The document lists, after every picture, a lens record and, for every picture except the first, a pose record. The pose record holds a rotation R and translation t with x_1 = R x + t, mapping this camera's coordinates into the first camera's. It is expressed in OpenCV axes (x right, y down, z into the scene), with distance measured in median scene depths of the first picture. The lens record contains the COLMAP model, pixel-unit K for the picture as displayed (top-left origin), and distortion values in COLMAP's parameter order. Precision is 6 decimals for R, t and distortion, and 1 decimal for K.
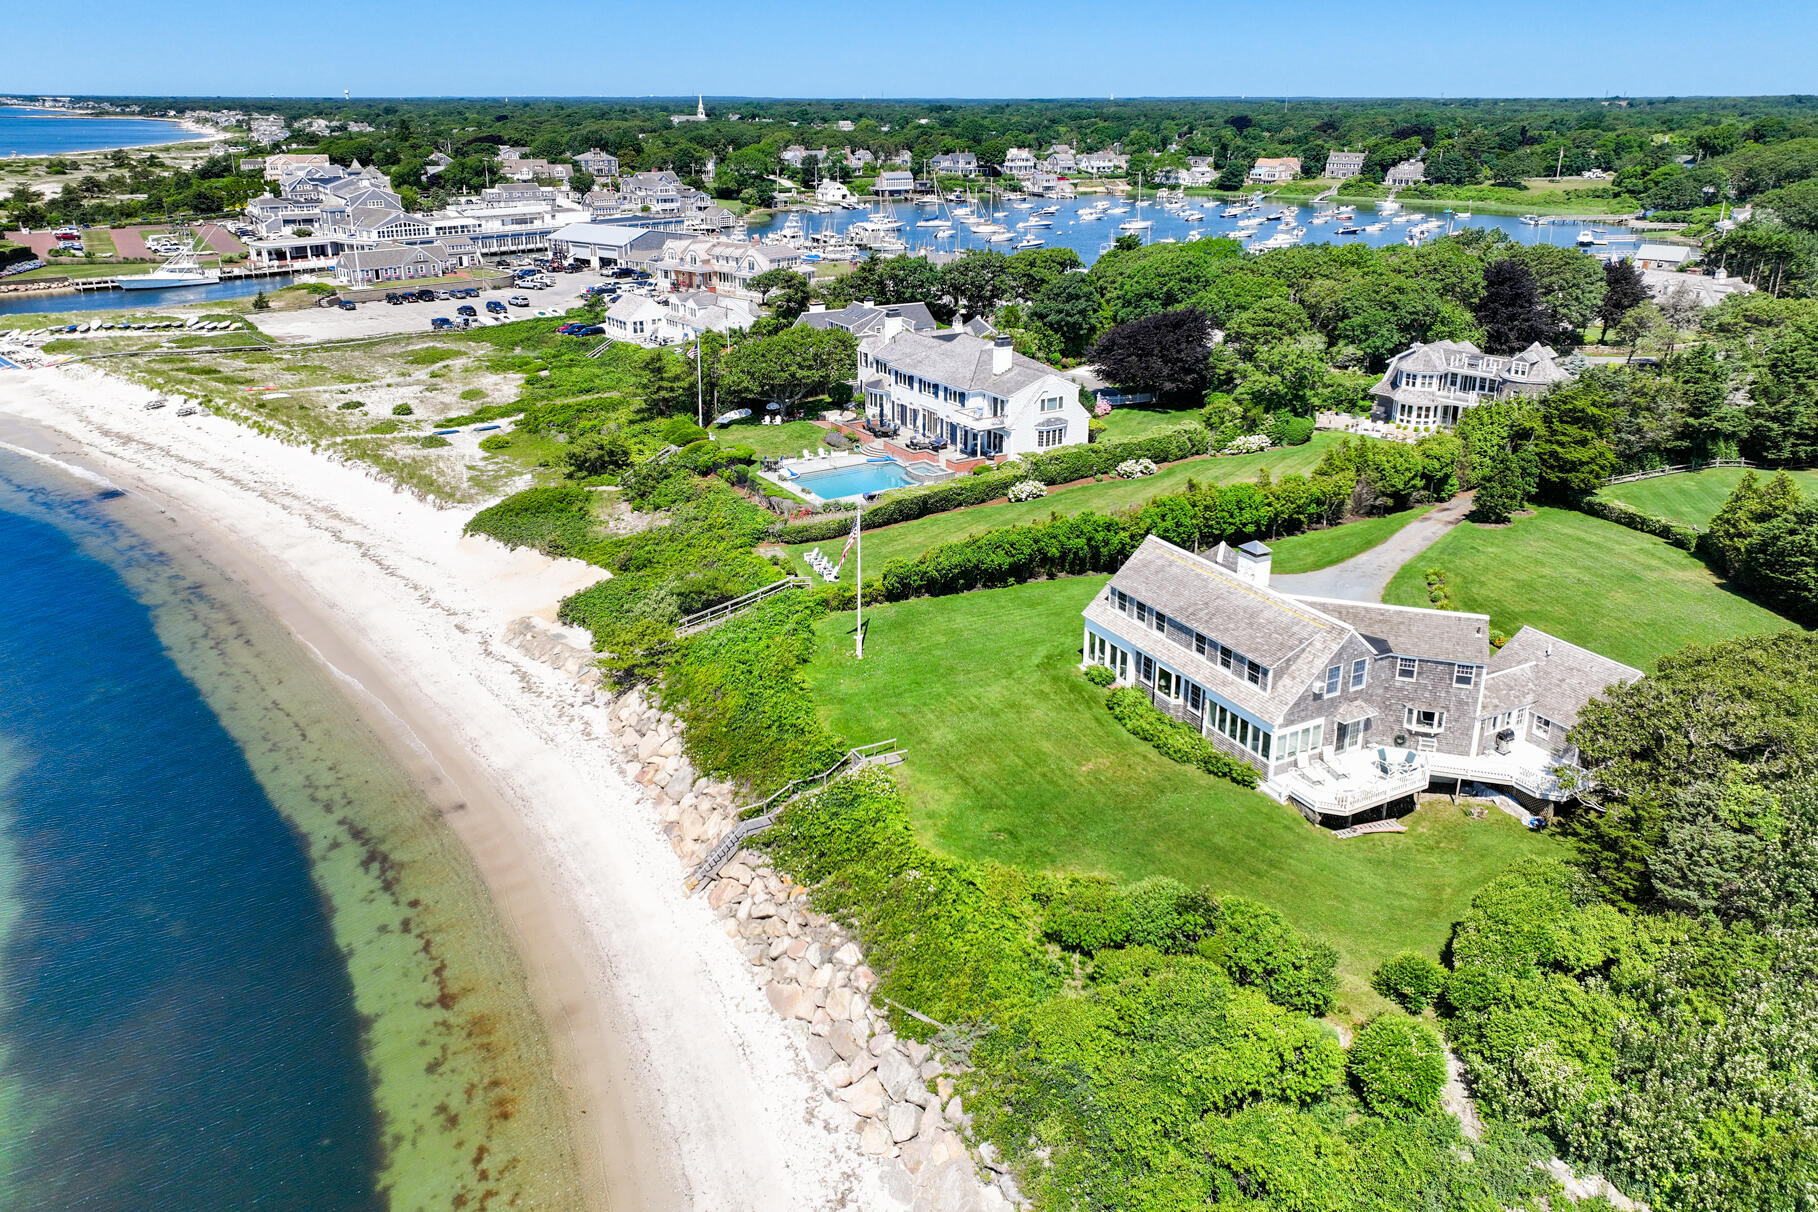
lens RADIAL K [[1286.4, 0, 907.5], [0, 1286.4, 507.4], [0, 0, 1]] dist [0.002913, 0.002043]
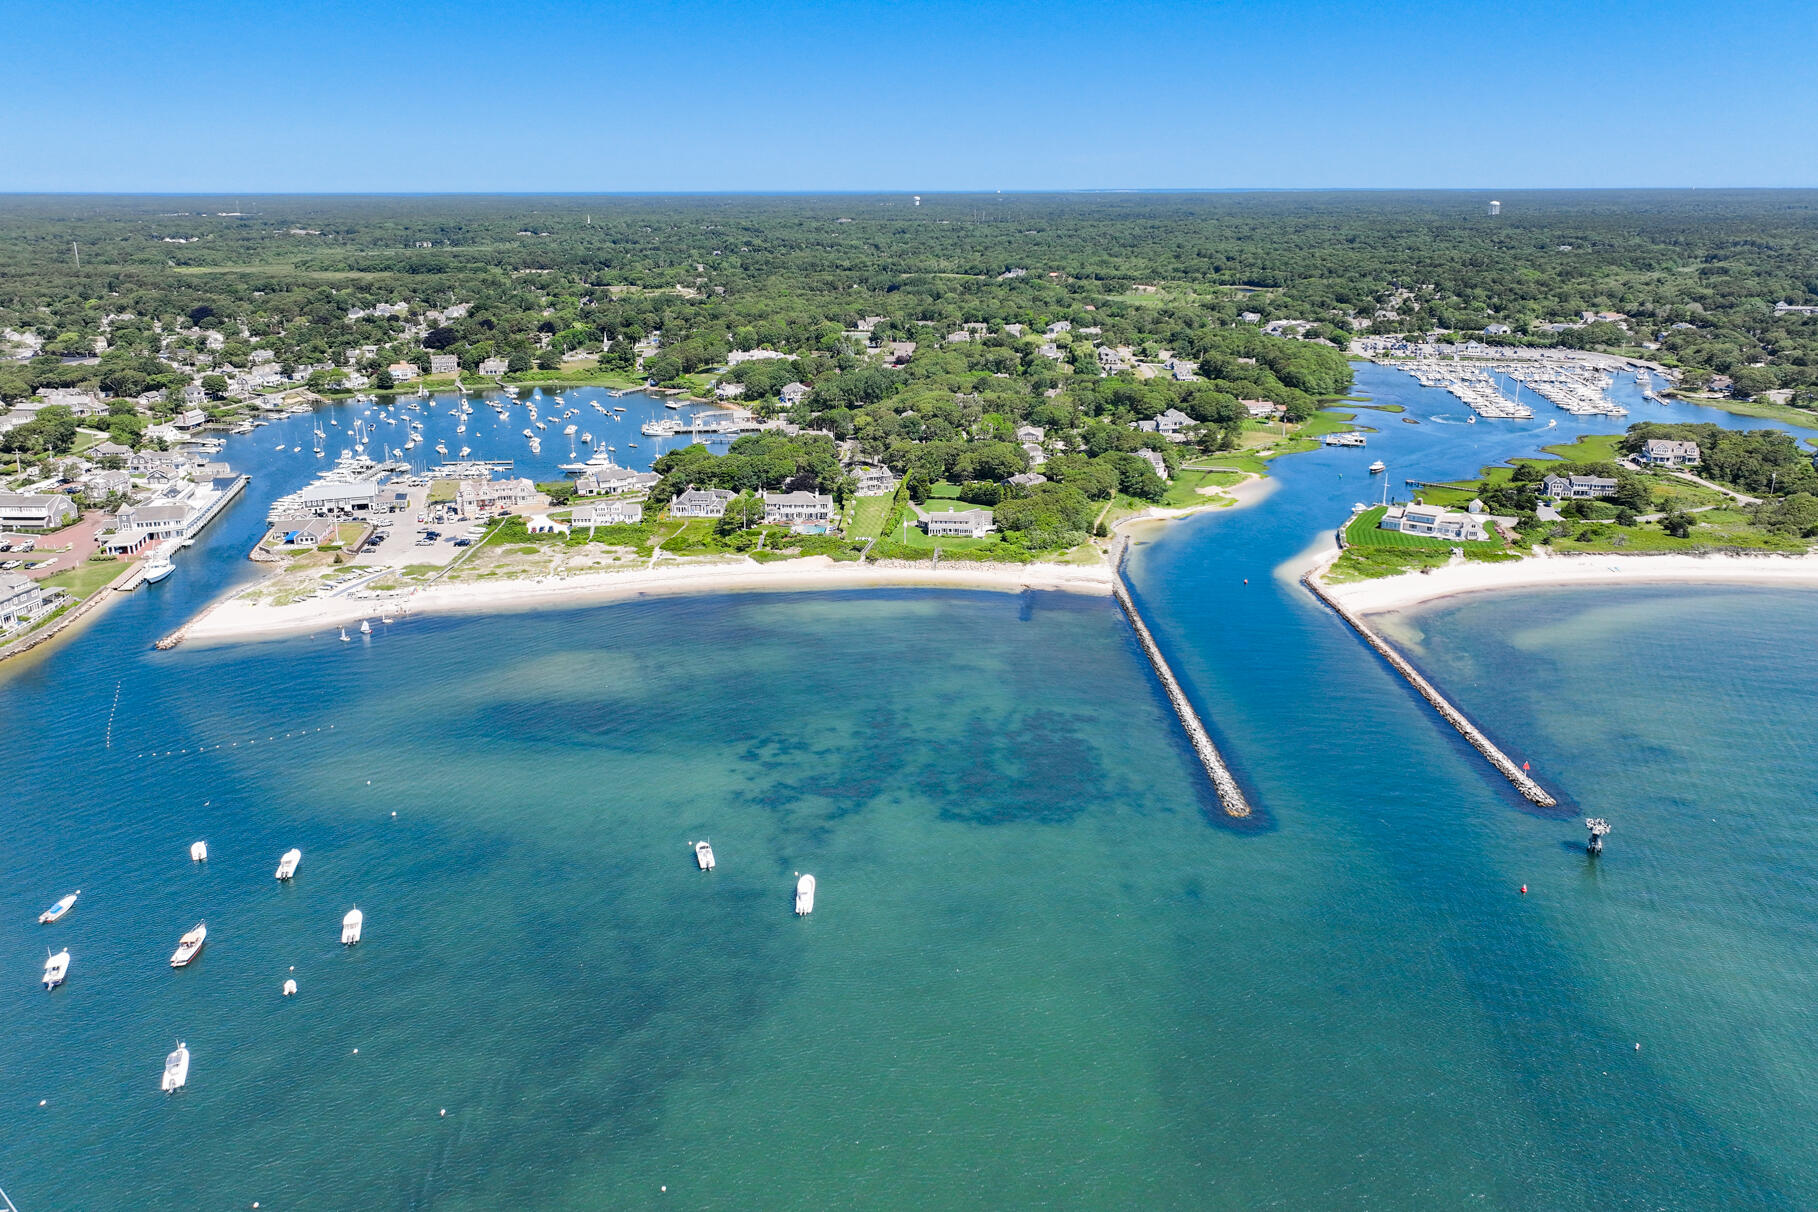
lens RADIAL K [[1275.3, 0, 909.0], [0, 1275.3, 606.0], [0, 0, 1]] dist [0.003744, 0.010750]
pose [[0.545545, -0.266634, 0.794536, -3.131278], [0.255385, 0.955842, 0.145414, -0.299630], [-0.798223, 0.123583, 0.589549, -1.581156]]
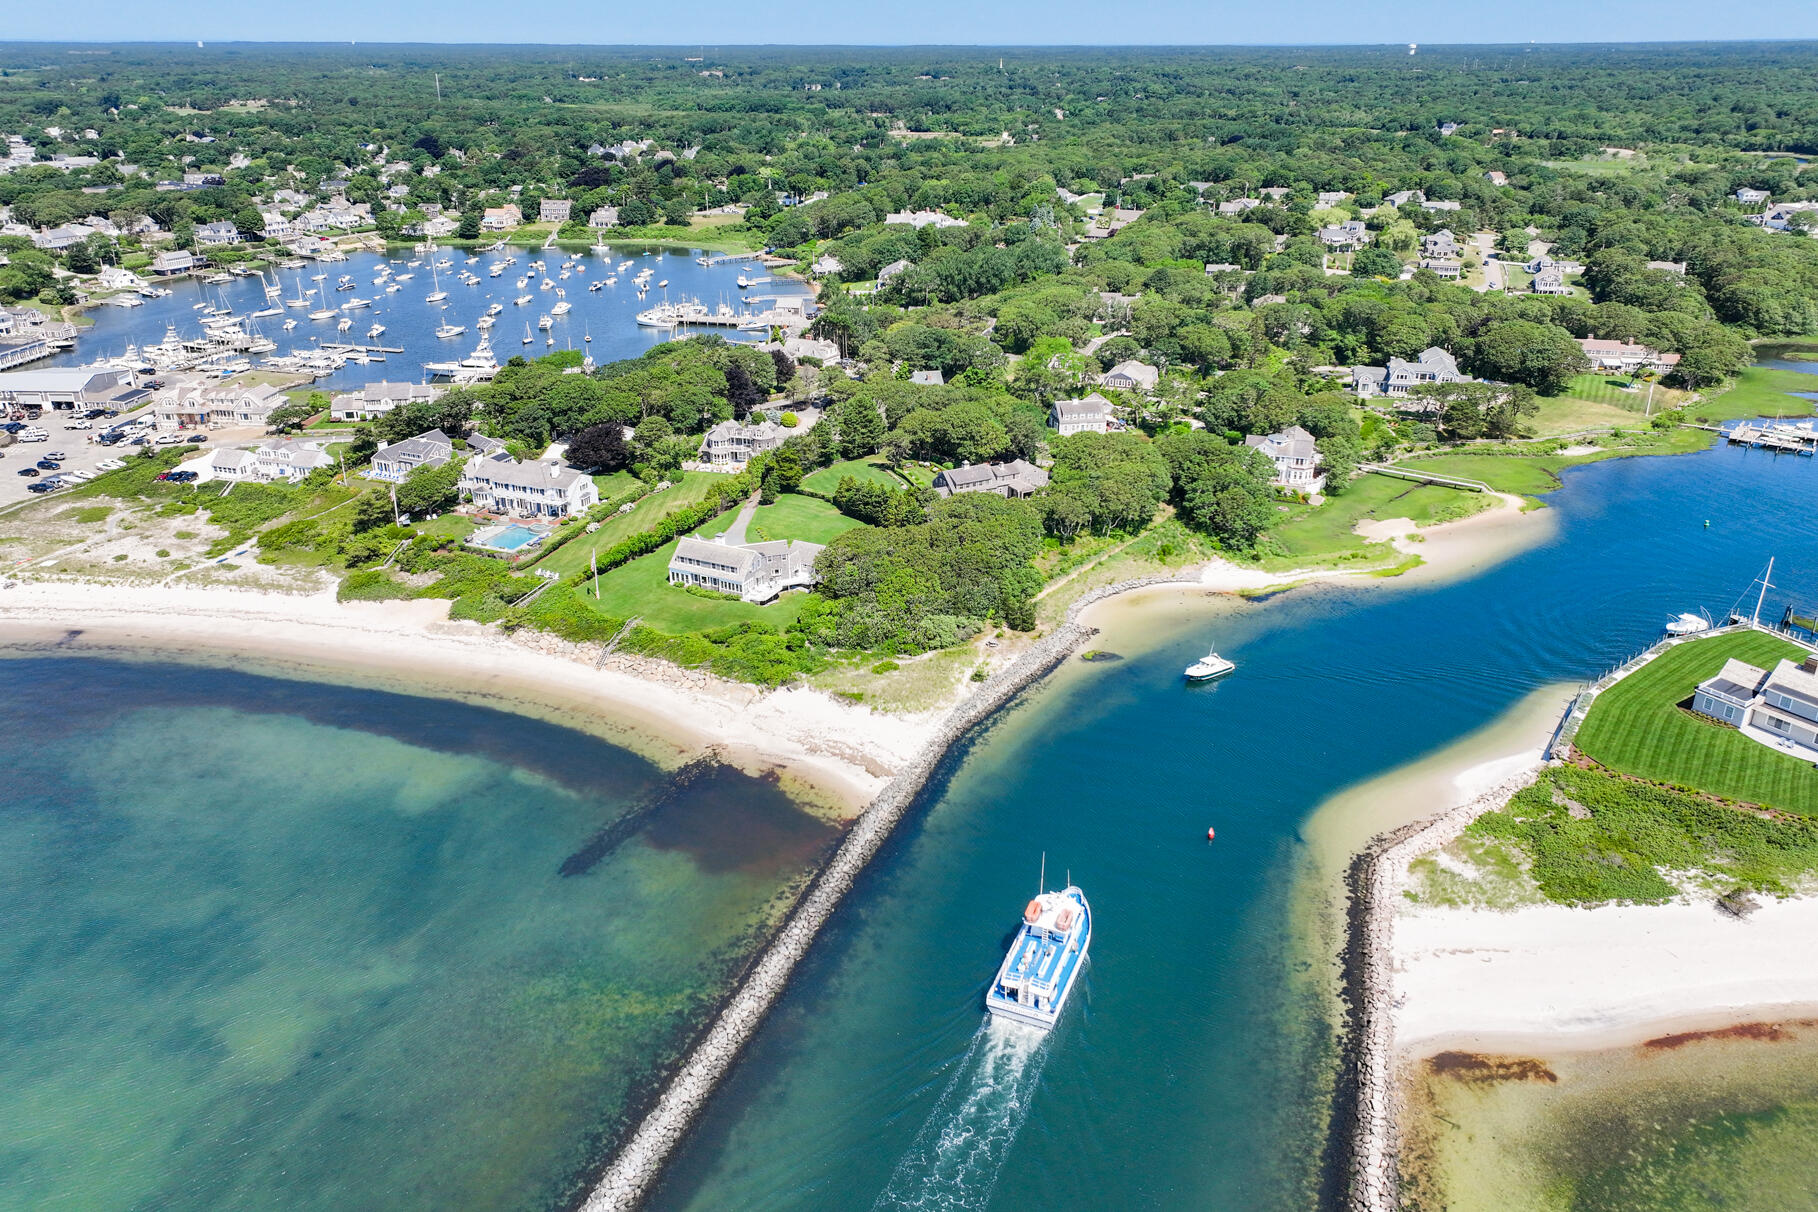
lens RADIAL K [[1275.3, 0, 909.0], [0, 1275.3, 606.0], [0, 0, 1]] dist [0.003744, 0.010750]
pose [[0.809744, -0.240359, 0.535296, -0.692948], [0.178399, 0.969915, 0.165648, -0.150501], [-0.559006, -0.038636, 0.828263, -1.218557]]
